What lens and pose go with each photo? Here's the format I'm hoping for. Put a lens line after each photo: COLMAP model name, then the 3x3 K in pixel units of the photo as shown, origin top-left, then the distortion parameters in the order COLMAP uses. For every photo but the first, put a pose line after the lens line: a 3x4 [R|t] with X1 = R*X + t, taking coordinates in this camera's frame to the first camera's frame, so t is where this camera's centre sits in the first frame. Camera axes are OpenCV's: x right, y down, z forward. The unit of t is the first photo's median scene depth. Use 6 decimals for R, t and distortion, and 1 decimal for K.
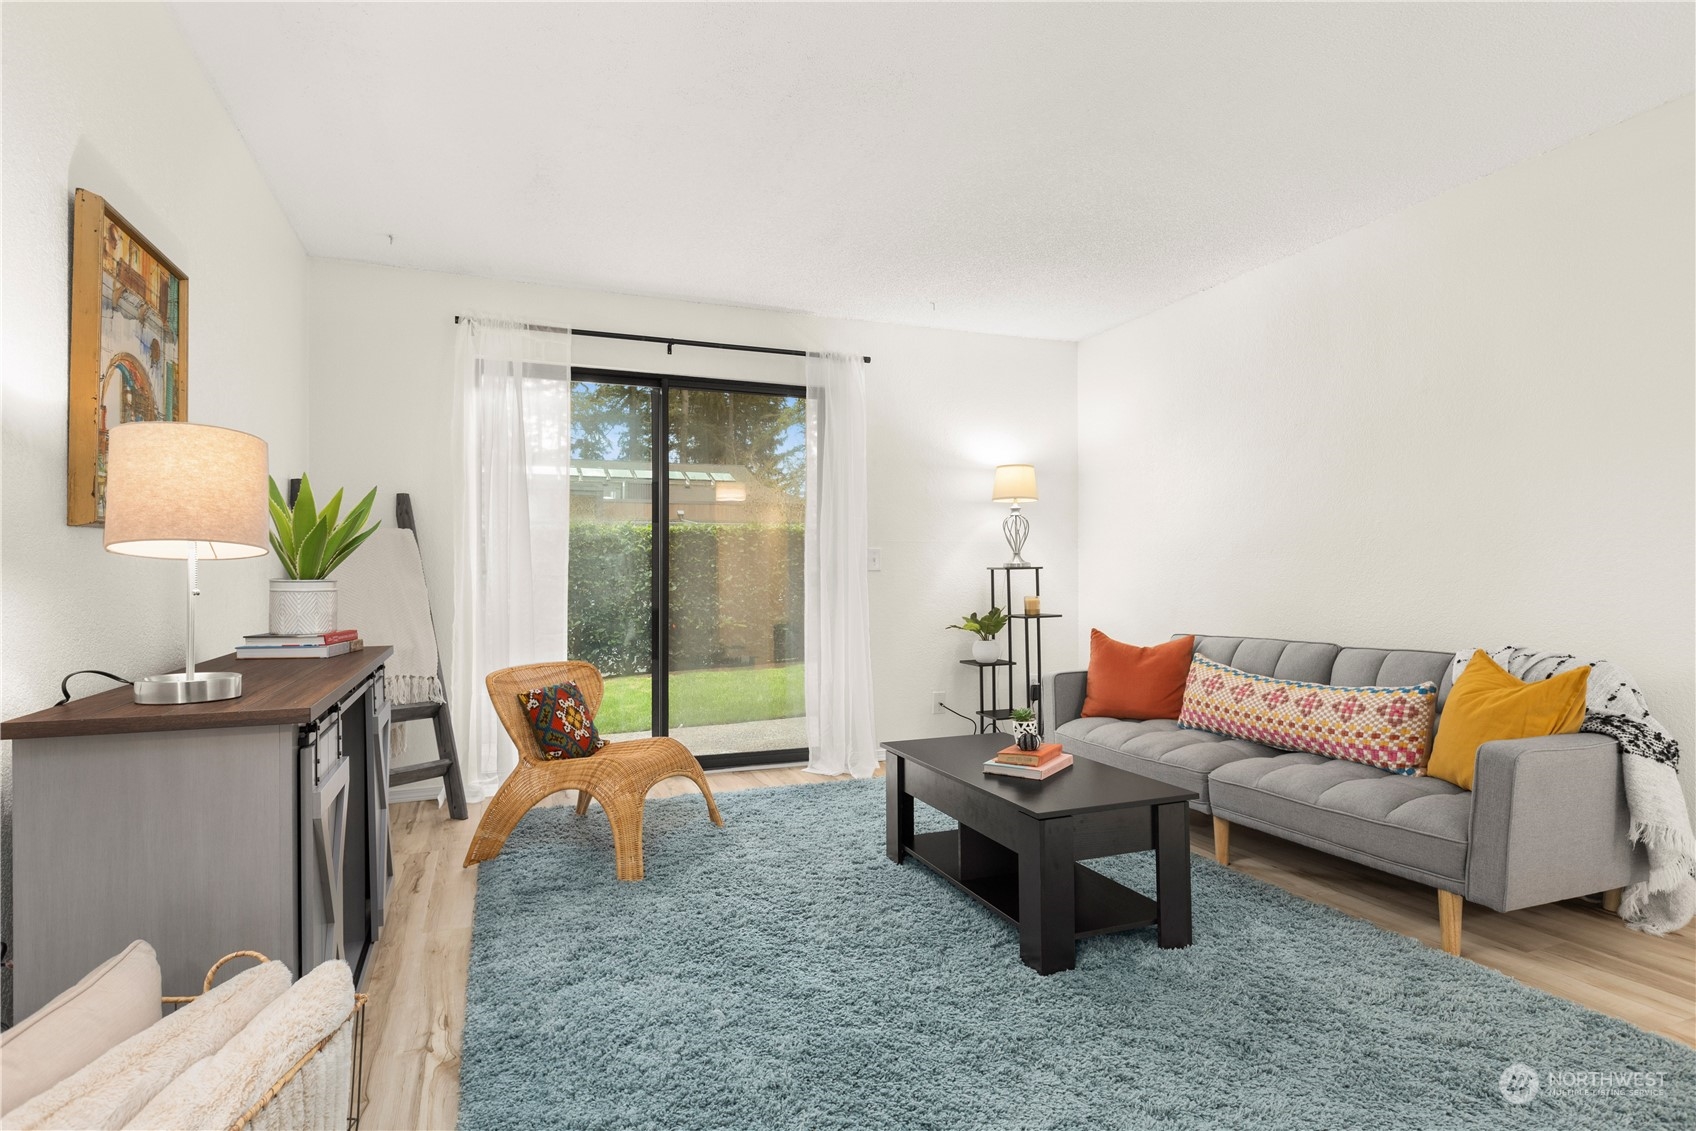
lens RADIAL K [[852.1, 0, 848.0], [0, 852.1, 565.5], [0, 0, 1]] dist [0.003787, -0.014299]
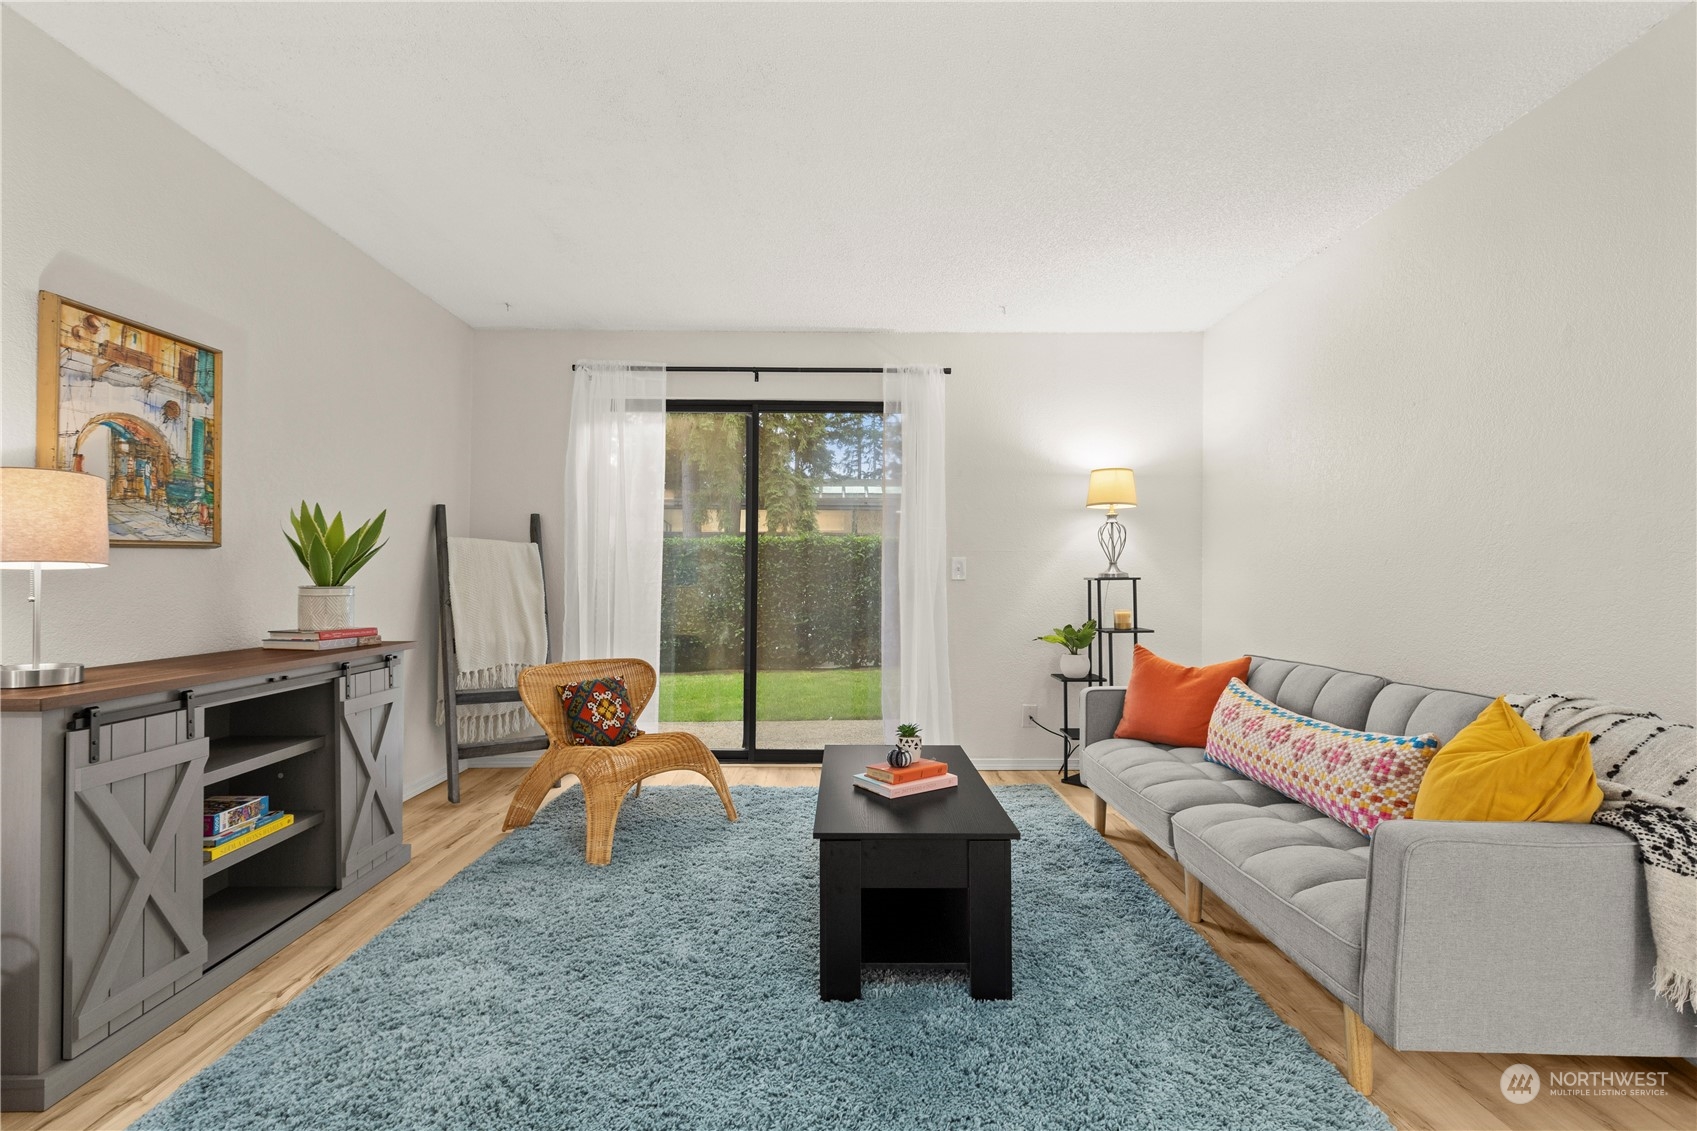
lens RADIAL K [[779.1, 0, 862.0], [0, 779.1, 574.7], [0, 0, 1]] dist [0.001750, 0.000476]
pose [[0.941086, 0.001696, -0.338162, 0.275282], [-0.000997, 0.999997, 0.002241, -0.002300], [0.338165, -0.001772, 0.941085, 0.110255]]
